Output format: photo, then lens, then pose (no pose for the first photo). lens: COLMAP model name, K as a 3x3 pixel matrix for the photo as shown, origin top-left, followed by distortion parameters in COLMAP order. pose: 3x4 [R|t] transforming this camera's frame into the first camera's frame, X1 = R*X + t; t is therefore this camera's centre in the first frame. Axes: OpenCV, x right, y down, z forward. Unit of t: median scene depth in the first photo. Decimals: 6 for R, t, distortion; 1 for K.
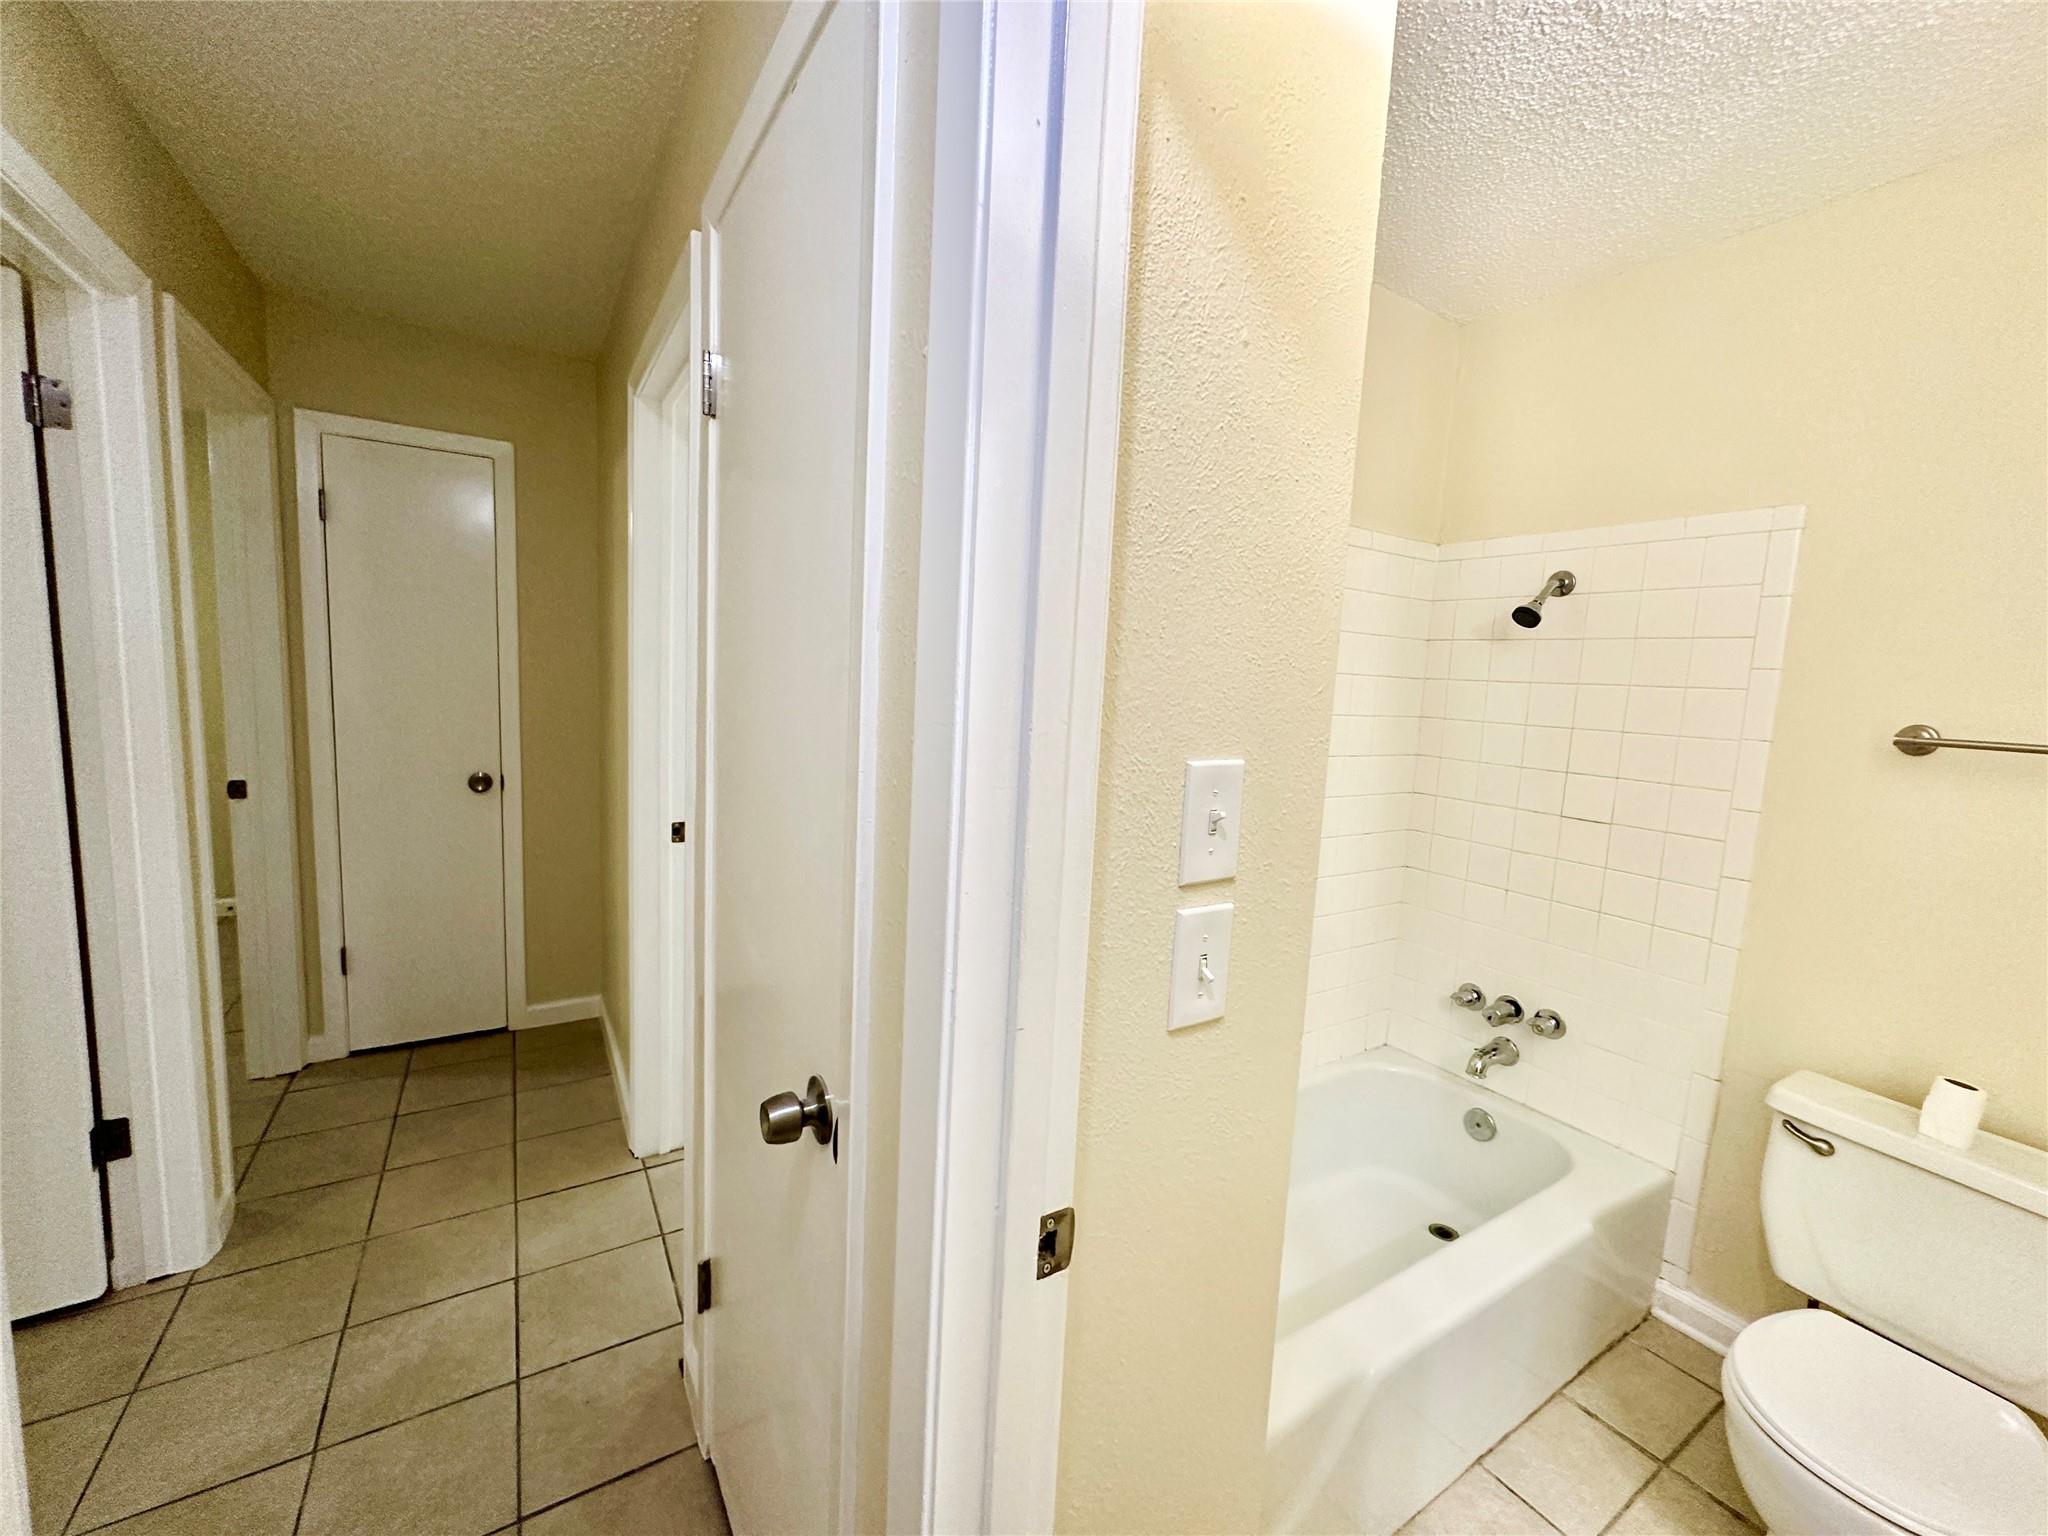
lens RADIAL K [[815.0, 0, 1024.6], [0, 815.0, 765.9], [0, 0, 1]] dist [-0.002480, 0.000021]
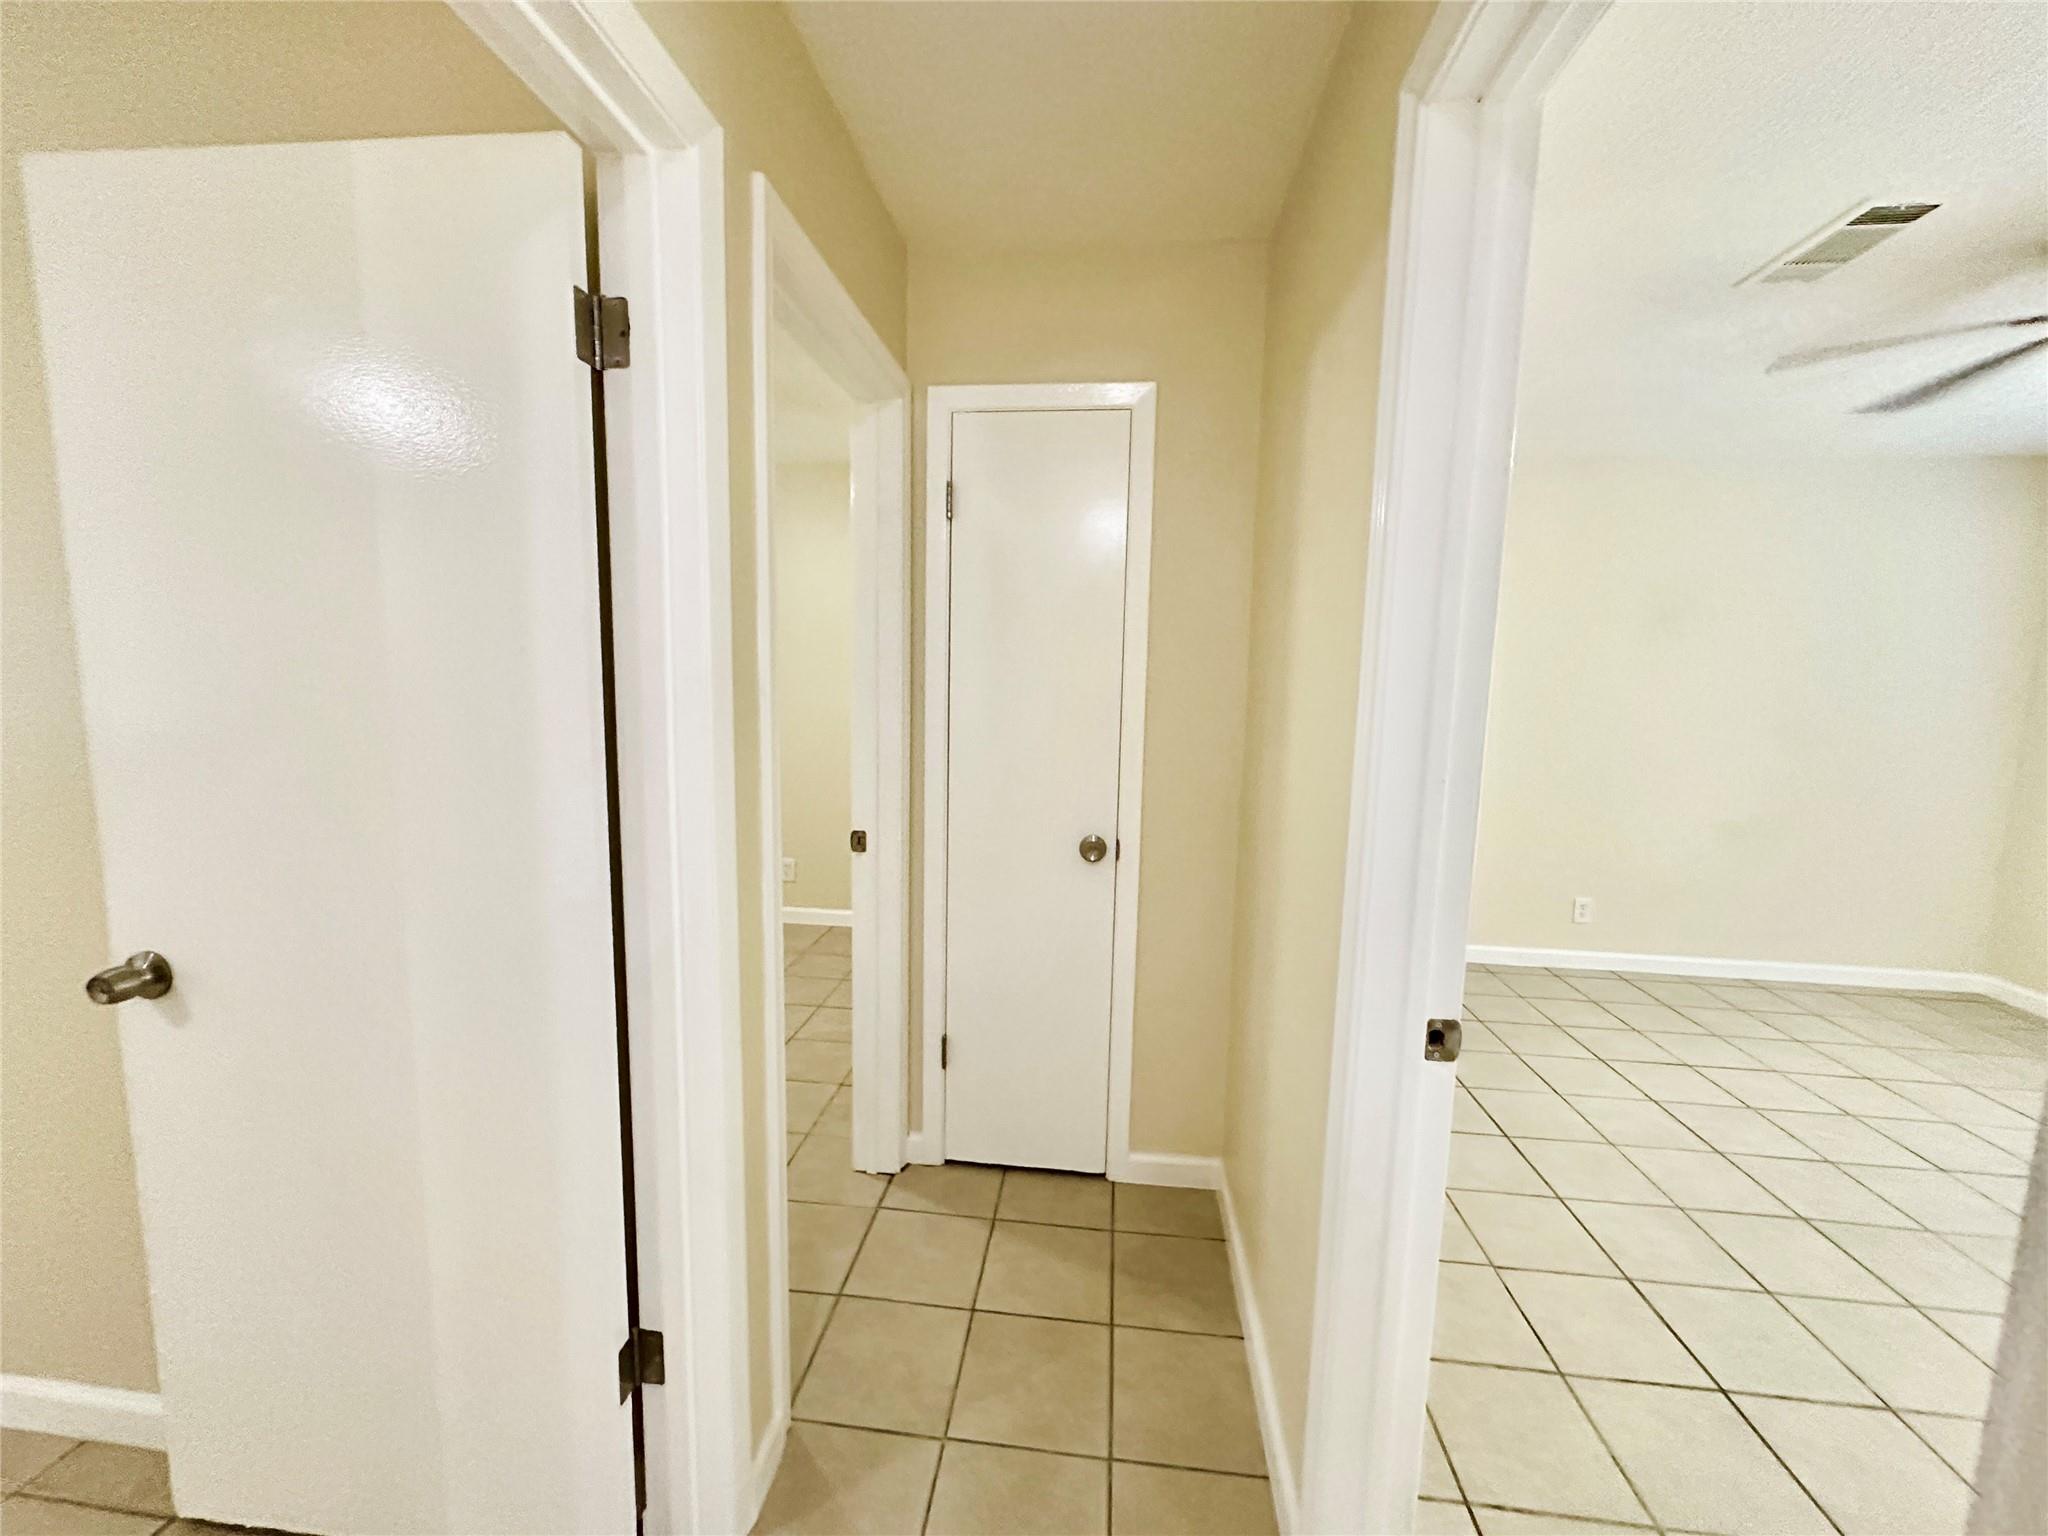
lens RADIAL K [[815.8, 0, 1022.9], [0, 815.8, 767.0], [0, 0, 1]] dist [0.000193, 0.000317]
pose [[0.781596, 0.040191, -0.622489, -0.293547], [-0.053395, 0.998570, -0.002570, -0.057150], [0.621496, 0.035246, 0.782624, 0.425879]]
